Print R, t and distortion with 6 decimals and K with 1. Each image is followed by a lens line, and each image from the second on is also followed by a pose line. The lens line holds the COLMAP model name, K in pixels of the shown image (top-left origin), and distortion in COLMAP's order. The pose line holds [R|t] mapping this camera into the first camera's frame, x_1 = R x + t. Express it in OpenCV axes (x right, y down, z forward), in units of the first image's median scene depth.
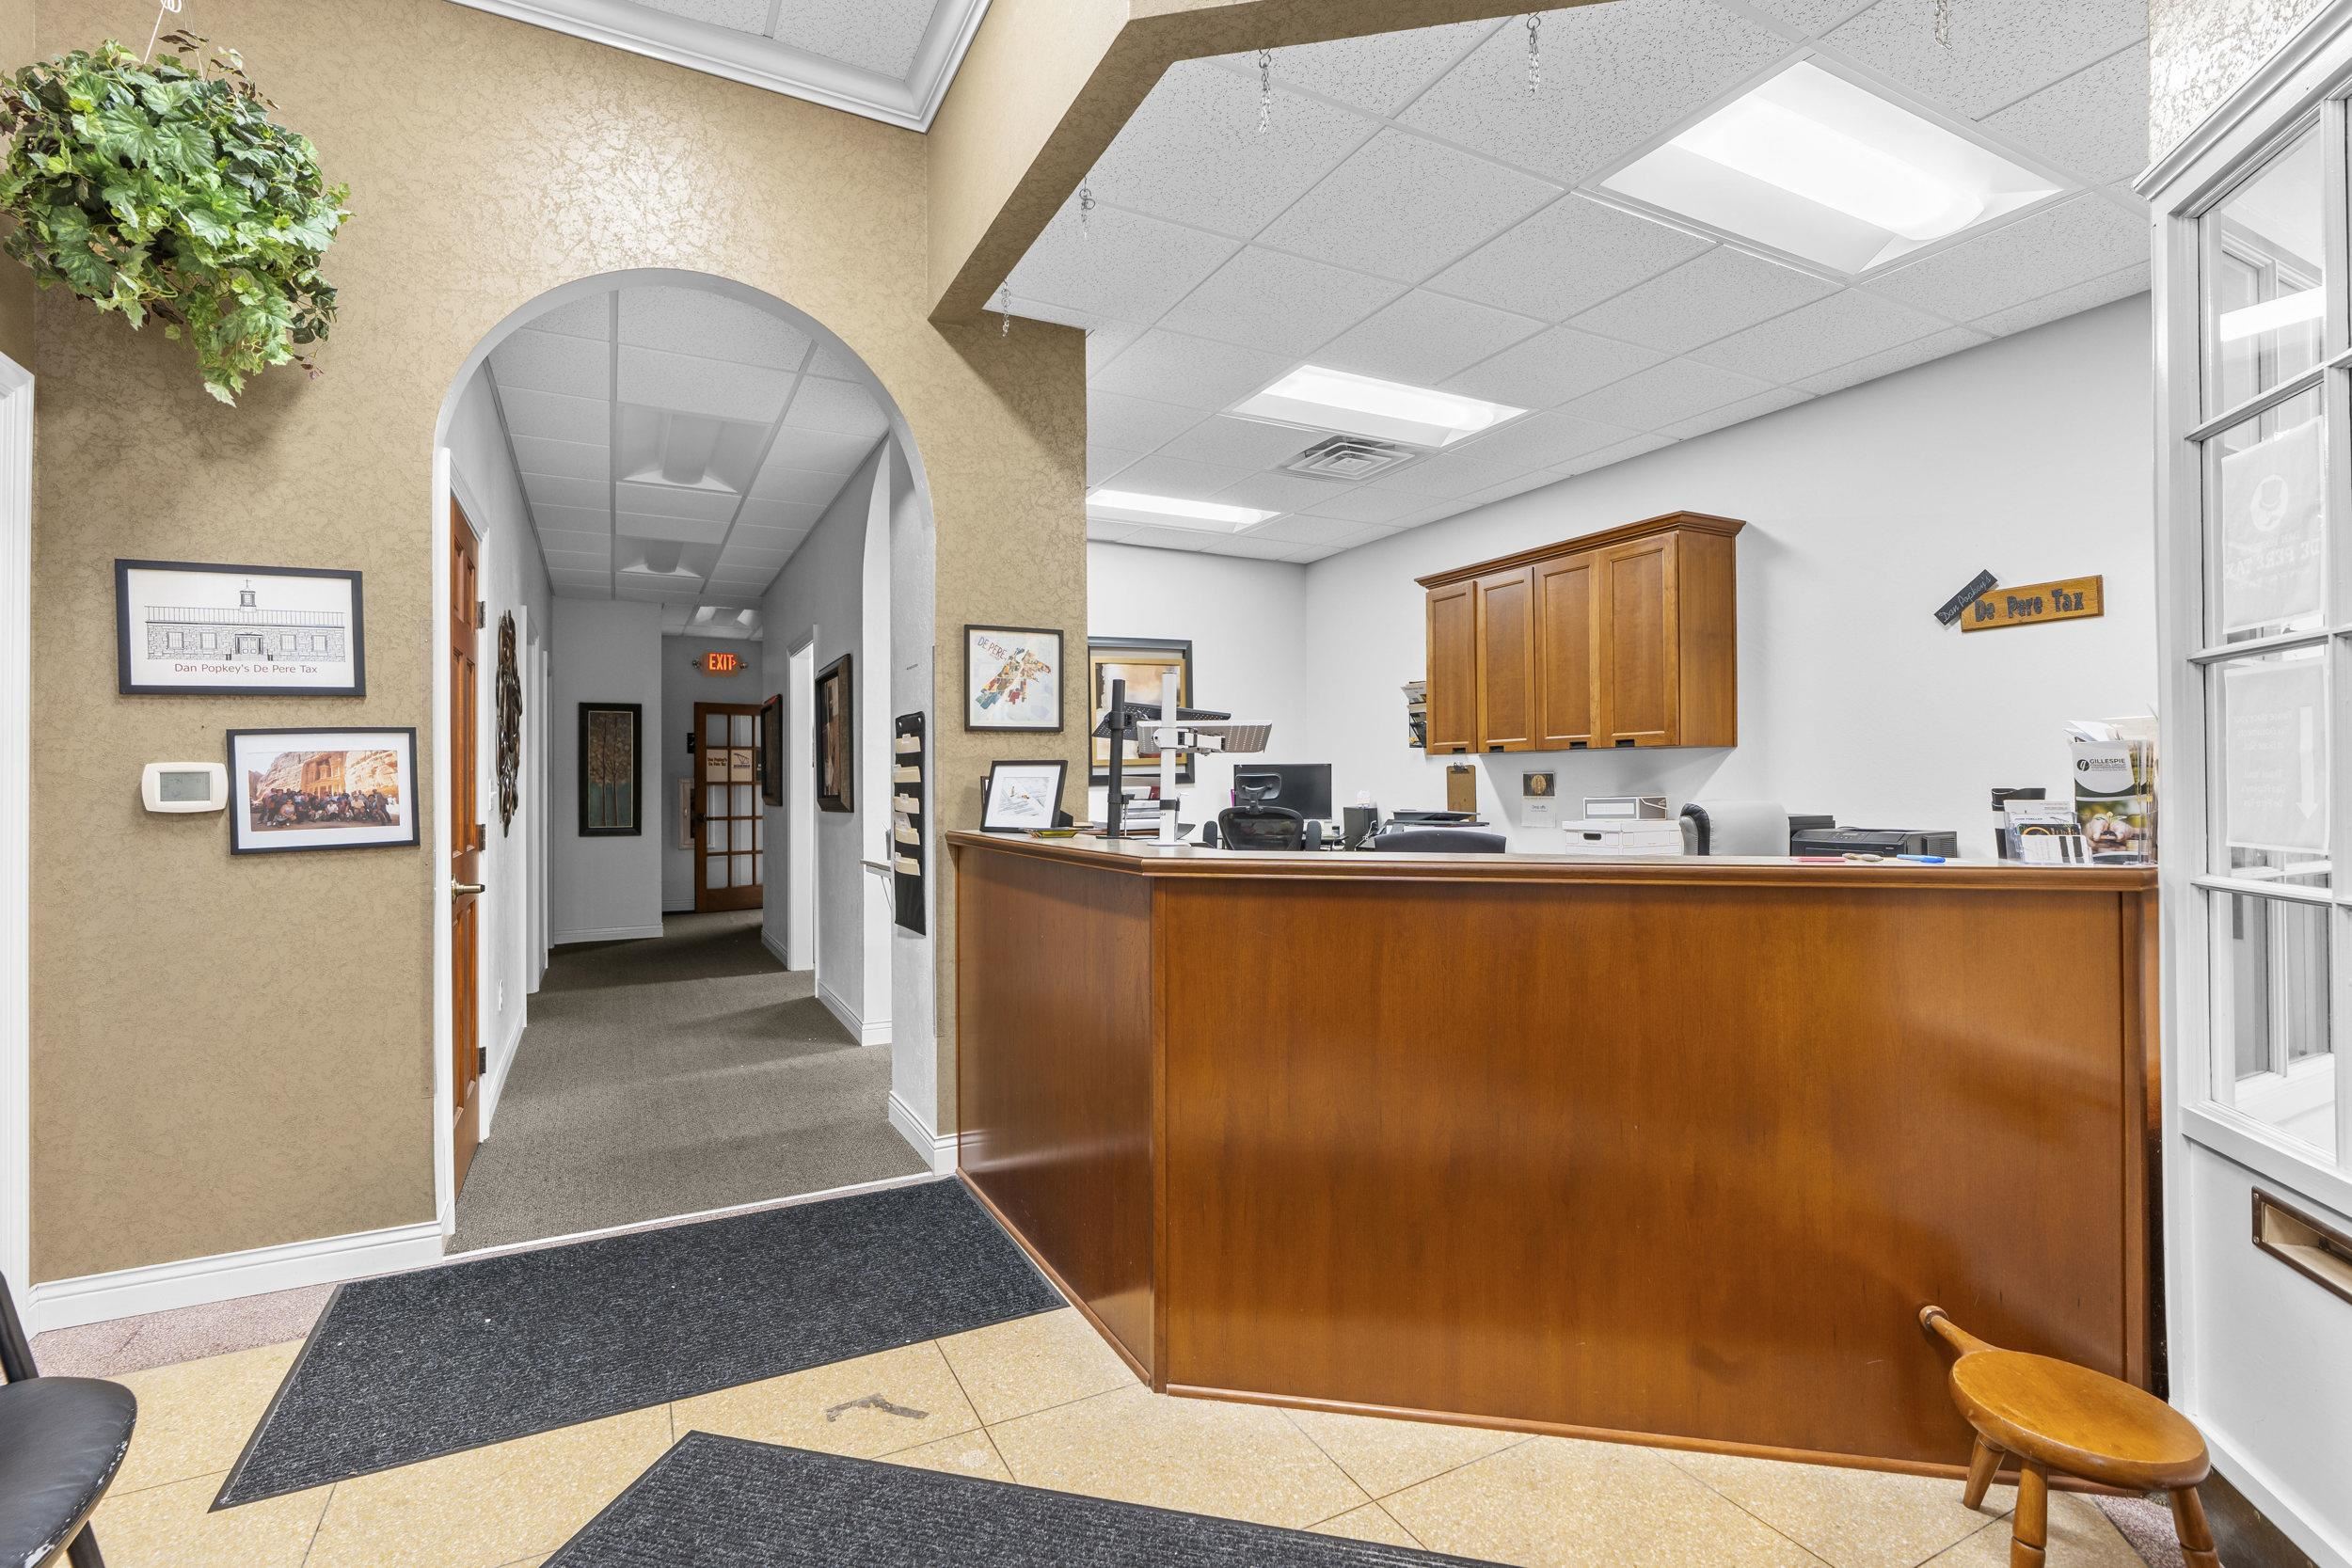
lens RADIAL K [[1061.7, 0, 1160.2], [0, 1061.7, 778.2], [0, 0, 1]] dist [-0.003745, -0.000113]
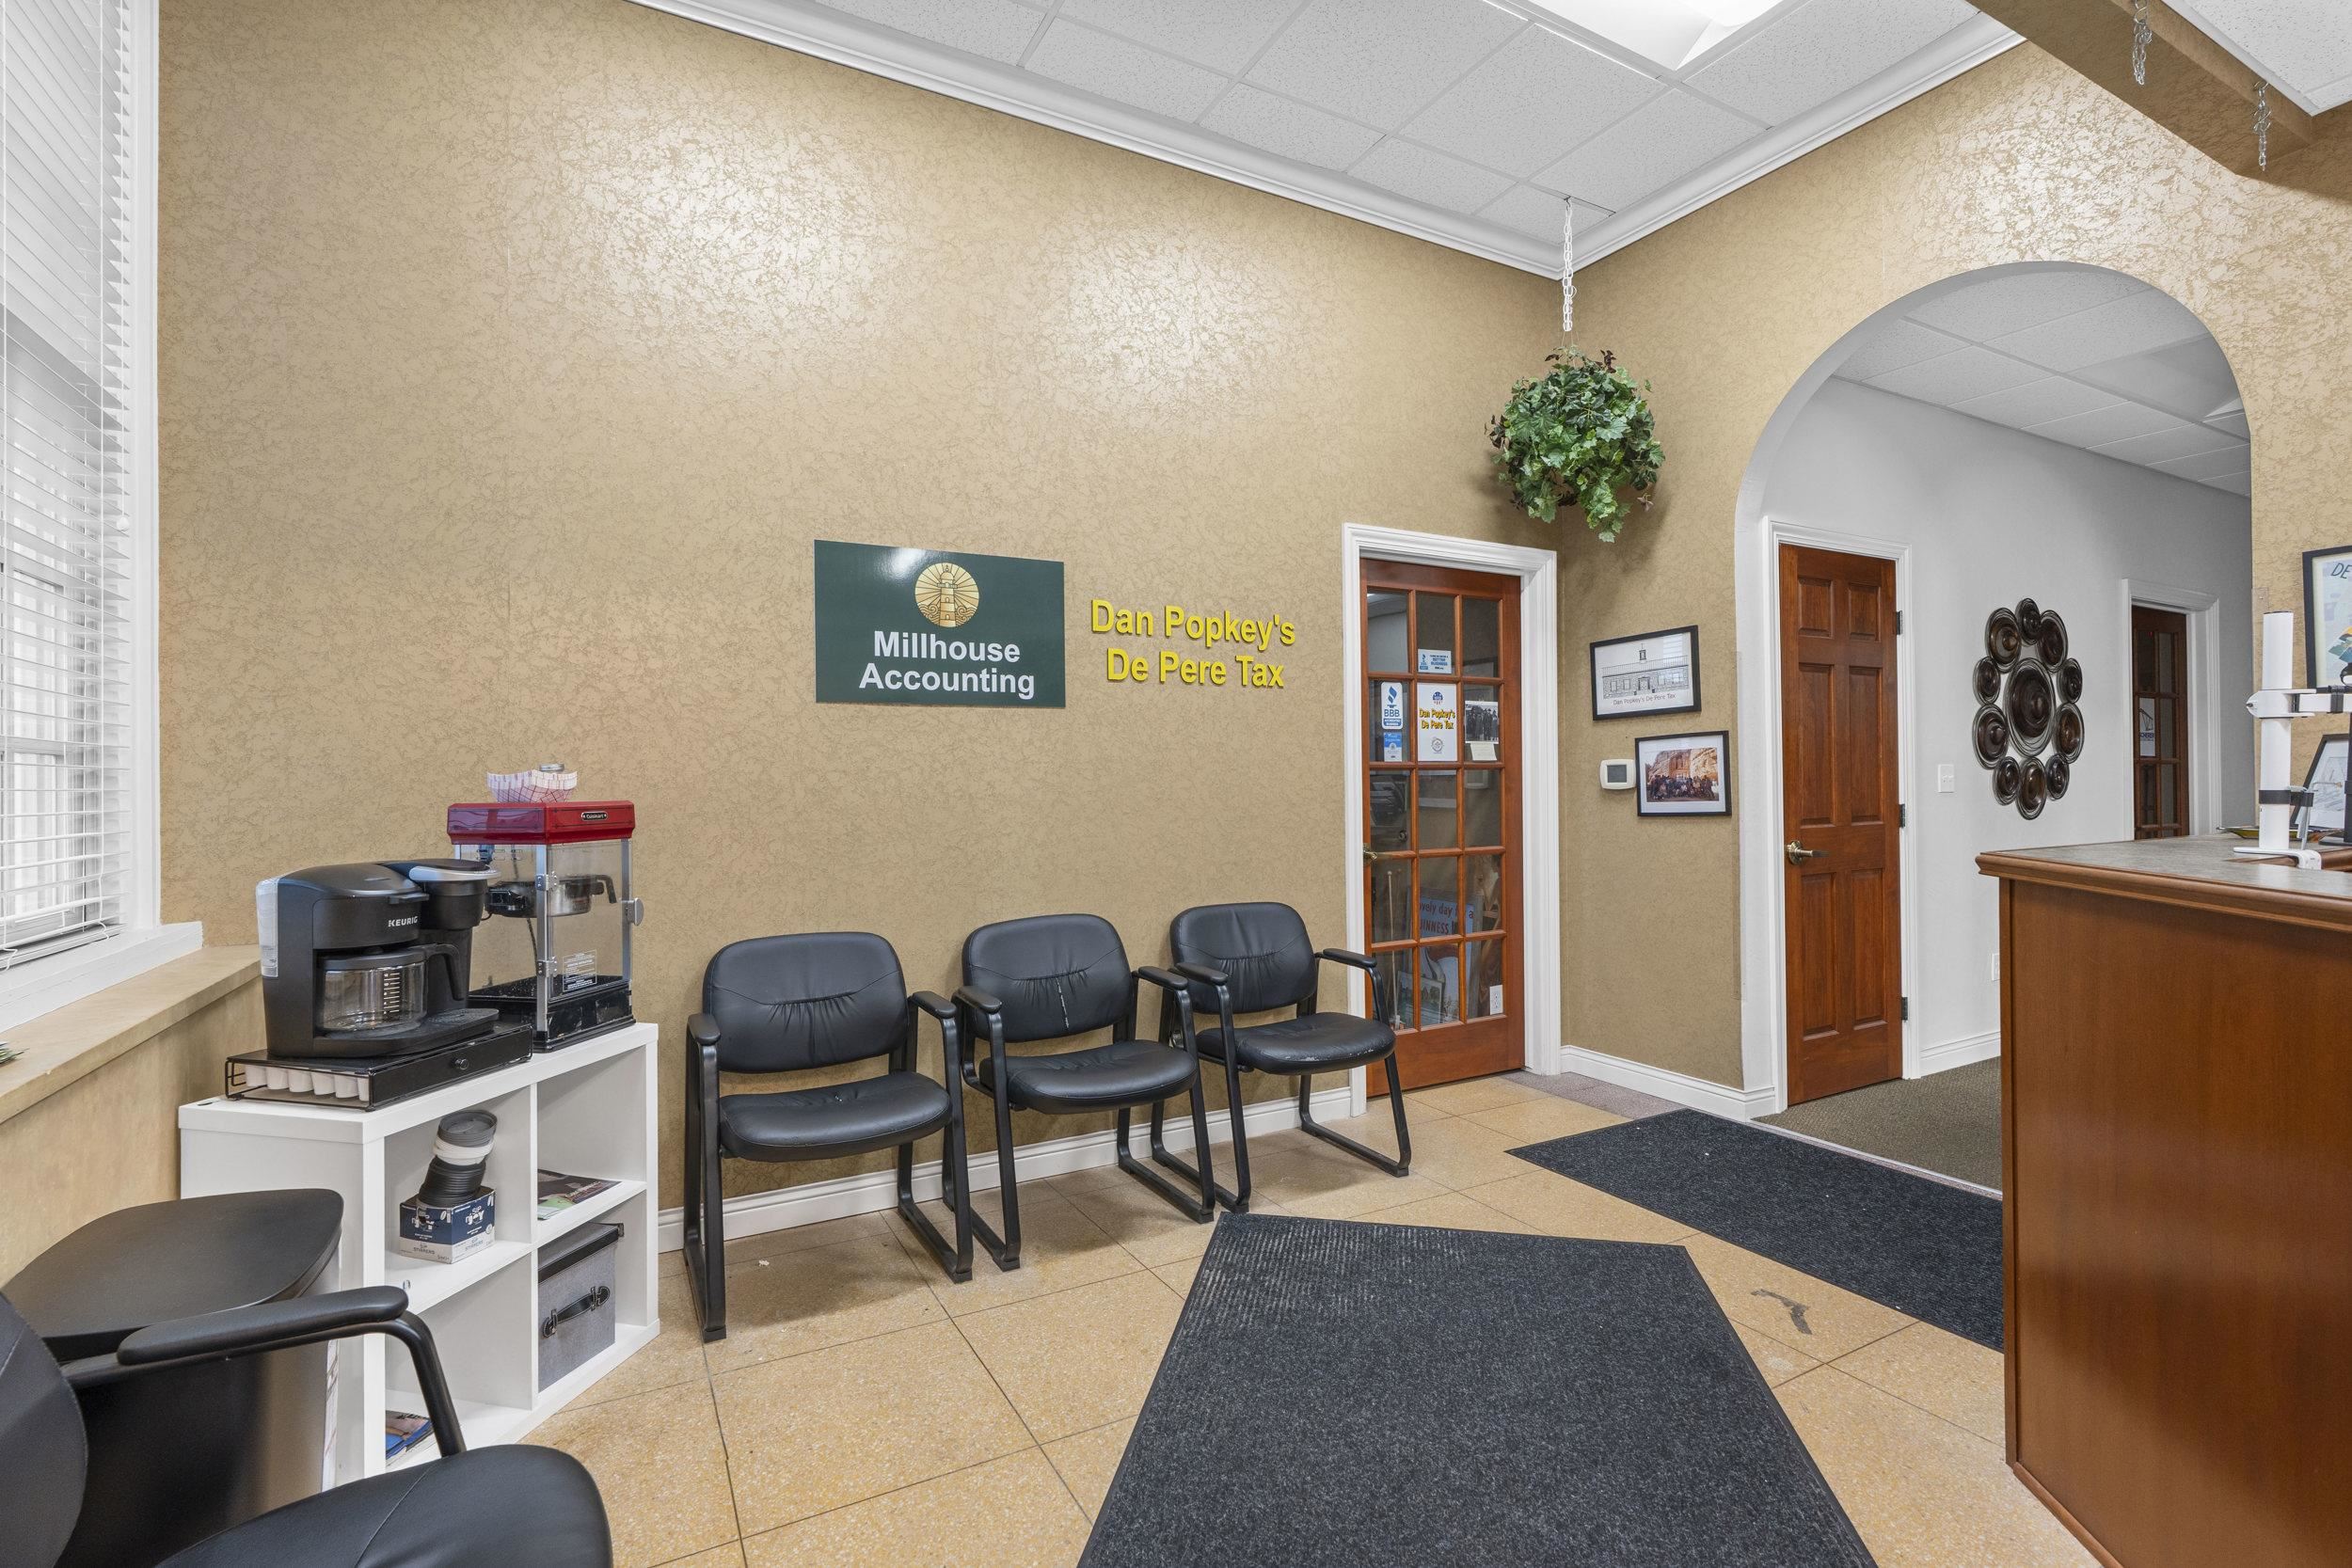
lens RADIAL K [[1061.7, 0, 1160.5], [0, 1061.7, 780.6], [0, 0, 1]] dist [-0.003745, -0.000113]
pose [[0.023334, 0.005251, -0.999714, 0.707066], [0.015183, 0.999869, 0.005606, -0.001554], [0.999612, -0.015309, 0.023251, 0.237382]]
